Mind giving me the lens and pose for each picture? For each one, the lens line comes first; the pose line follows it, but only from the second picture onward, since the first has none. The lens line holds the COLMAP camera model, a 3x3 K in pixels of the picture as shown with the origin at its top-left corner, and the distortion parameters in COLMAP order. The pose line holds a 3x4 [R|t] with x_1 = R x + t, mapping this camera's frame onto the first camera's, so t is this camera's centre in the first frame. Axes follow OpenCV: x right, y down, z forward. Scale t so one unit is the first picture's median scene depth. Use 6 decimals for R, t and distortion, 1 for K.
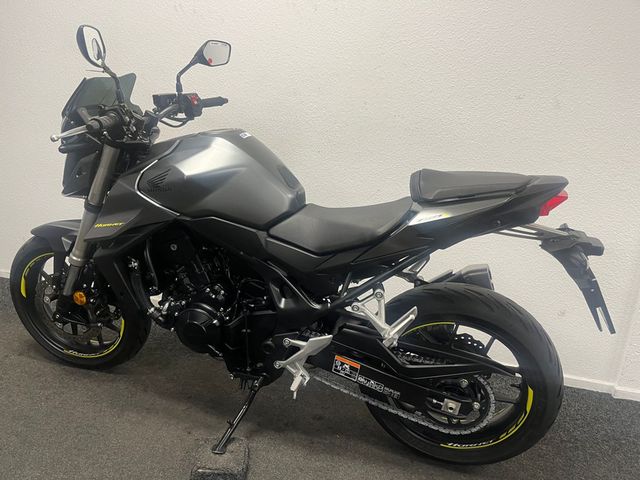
lens RADIAL K [[483.7, 0, 318.2], [0, 483.7, 241.0], [0, 0, 1]] dist [0.048318, -0.068632]
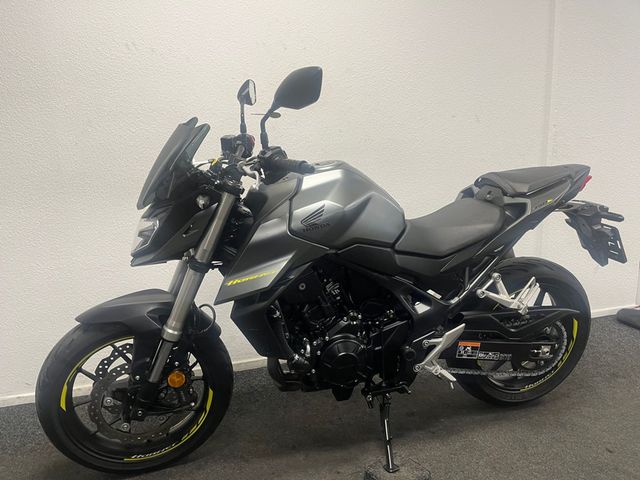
lens RADIAL K [[483.7, 0, 317.5], [0, 483.7, 241.8], [0, 0, 1]] dist [0.048318, -0.068632]
pose [[0.844335, -0.195766, 0.498773, -0.750241], [0.226773, 0.973946, -0.001618, -0.067109], [-0.485461, 0.114474, 0.866731, 0.136248]]
